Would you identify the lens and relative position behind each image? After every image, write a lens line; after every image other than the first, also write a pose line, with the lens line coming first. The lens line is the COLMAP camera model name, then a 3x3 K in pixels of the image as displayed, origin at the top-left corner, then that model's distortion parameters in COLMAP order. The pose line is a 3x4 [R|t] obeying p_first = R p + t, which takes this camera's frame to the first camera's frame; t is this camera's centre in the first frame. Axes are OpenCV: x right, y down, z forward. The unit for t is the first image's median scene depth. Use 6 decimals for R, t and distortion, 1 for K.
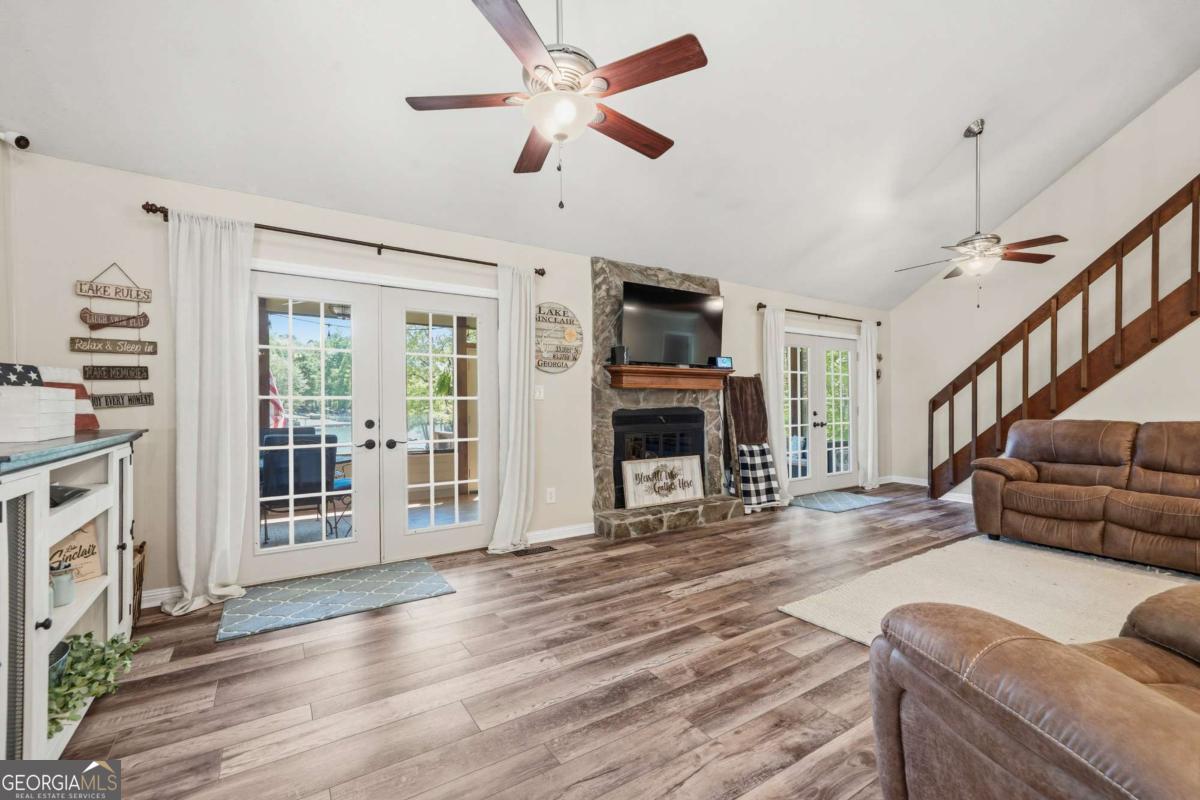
lens RADIAL K [[508.9, 0, 602.9], [0, 508.9, 403.8], [0, 0, 1]] dist [0.003856, 0.000629]
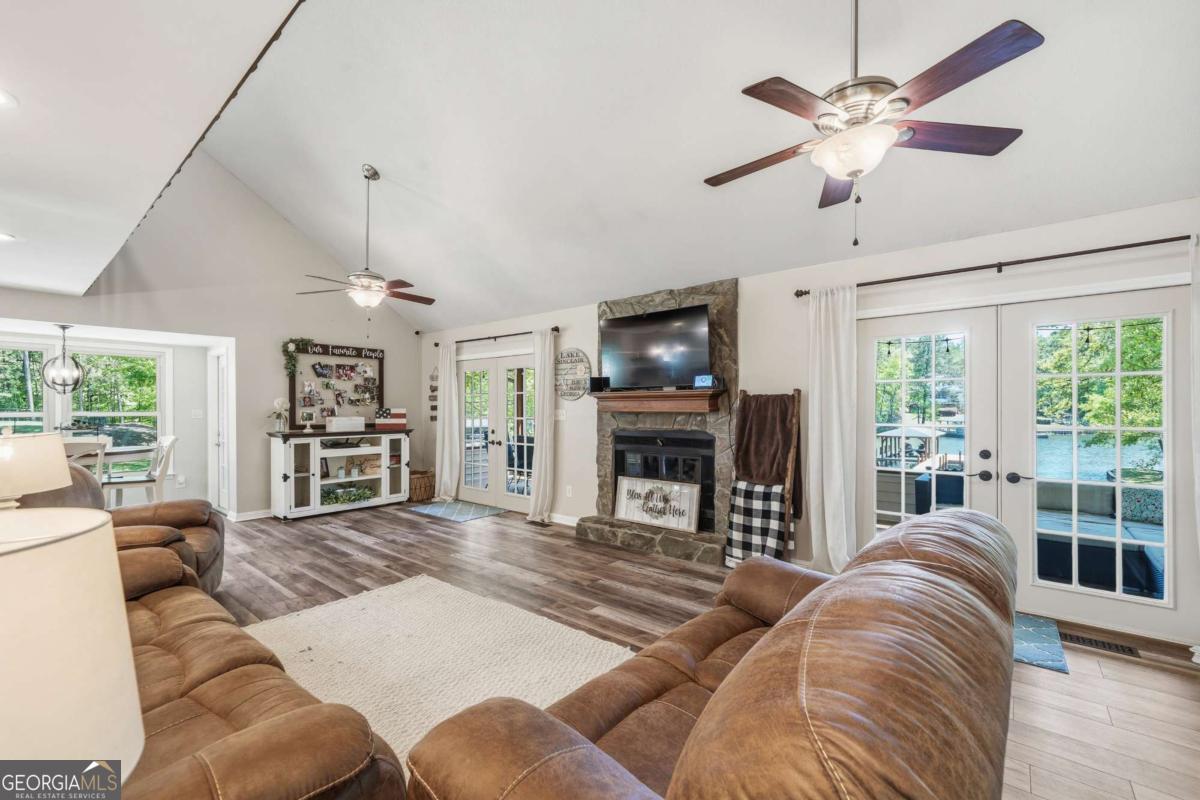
lens RADIAL K [[508.9, 0, 599.6], [0, 508.9, 406.7], [0, 0, 1]] dist [0.003856, 0.000629]
pose [[0.277437, 0.005011, -0.960731, 1.143643], [0.004286, 0.999970, 0.006453, -0.049817], [0.960734, -0.005908, 0.277407, 0.663435]]
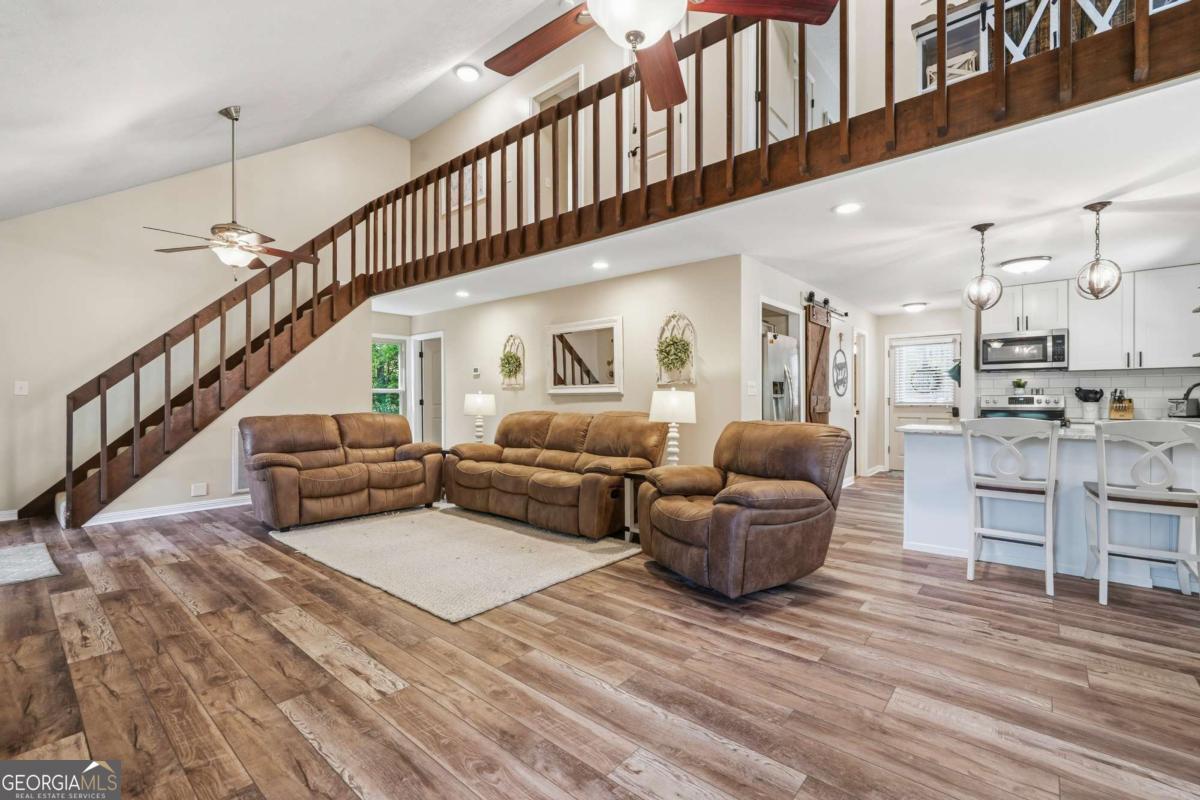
lens RADIAL K [[508.9, 0, 592.4], [0, 508.9, 401.6], [0, 0, 1]] dist [0.003856, 0.000629]
pose [[-0.262213, 0.002088, 0.965008, -0.382823], [0.000460, 0.999998, -0.002038, 0.001342], [-0.965010, -0.000091, -0.262214, 0.615760]]
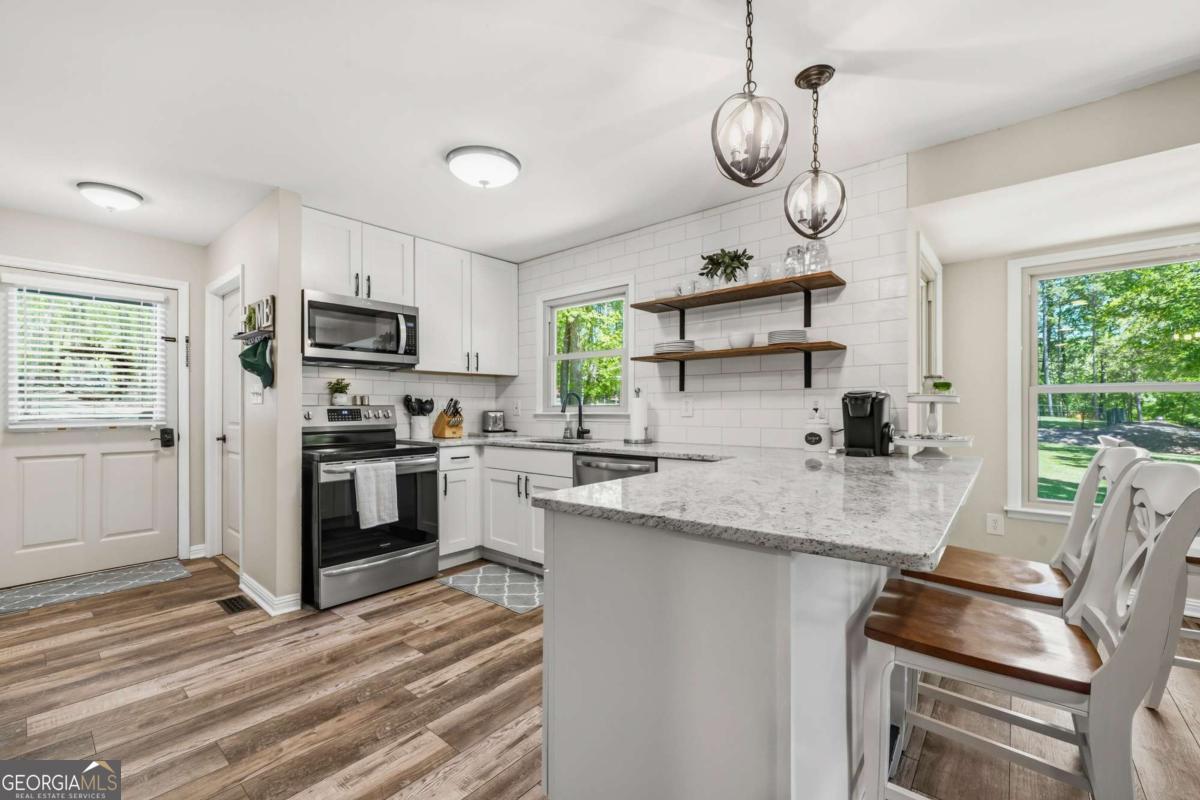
lens RADIAL K [[508.9, 0, 595.4], [0, 508.9, 410.5], [0, 0, 1]] dist [0.003856, 0.000629]
pose [[-0.958423, 0.008502, -0.285225, 0.443769], [0.009975, 0.999943, -0.003714, -0.002982], [0.285177, -0.006405, -0.958453, 0.074162]]
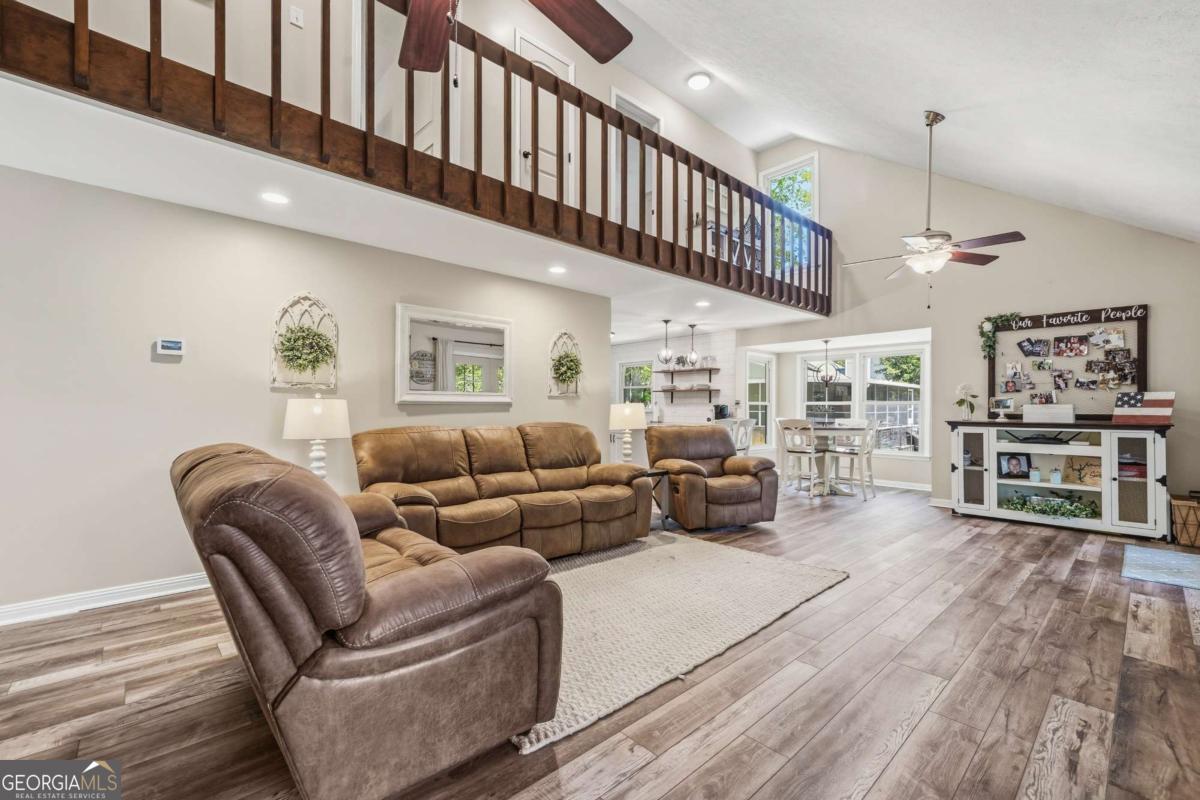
lens RADIAL K [[508.9, 0, 592.9], [0, 508.9, 406.5], [0, 0, 1]] dist [0.003856, 0.000629]
pose [[-0.989224, 0.001831, -0.146398, 0.713387], [0.003136, 0.999957, -0.008682, -0.003477], [0.146375, -0.009047, -0.989188, 1.332134]]
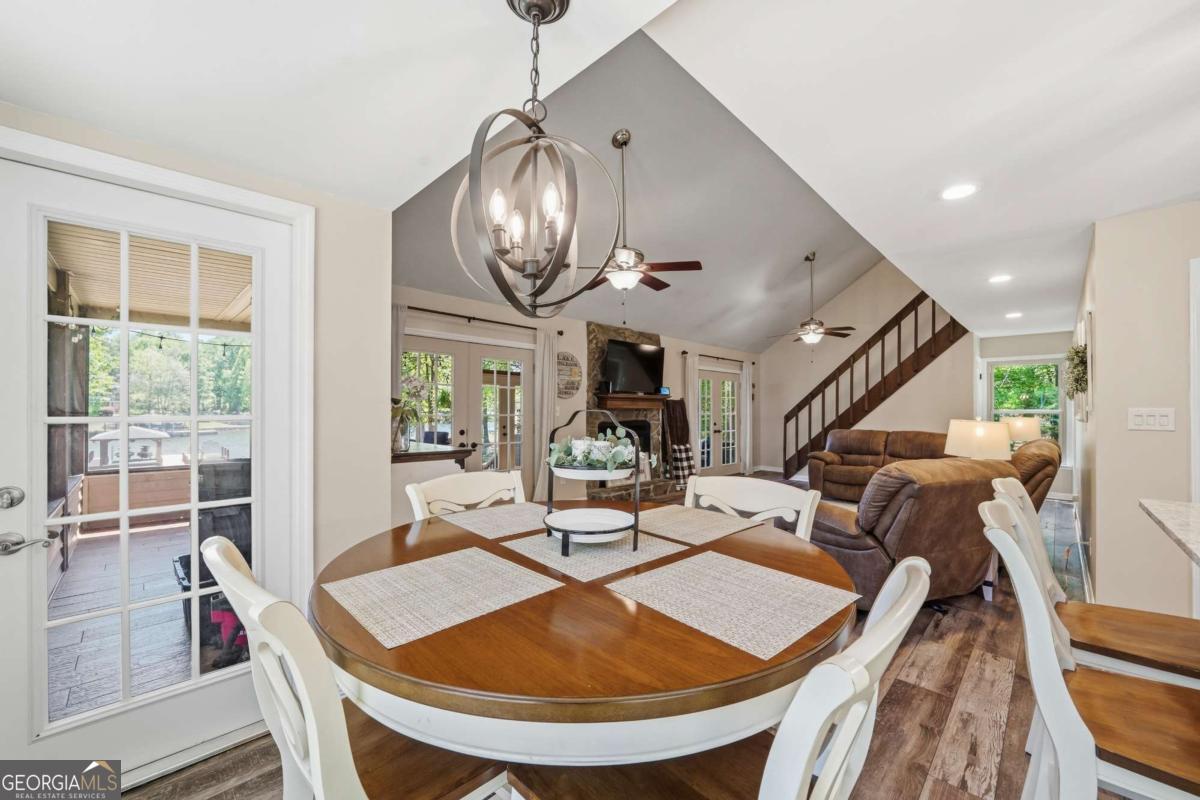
lens RADIAL K [[463.5, 0, 602.7], [0, 463.5, 402.5], [0, 0, 1]] dist [-0.003715, -0.000147]
pose [[0.978492, 0.013979, 0.205811, -0.257299], [-0.010798, 0.999804, -0.016571, -0.024801], [-0.206002, 0.013992, 0.978451, -0.357953]]
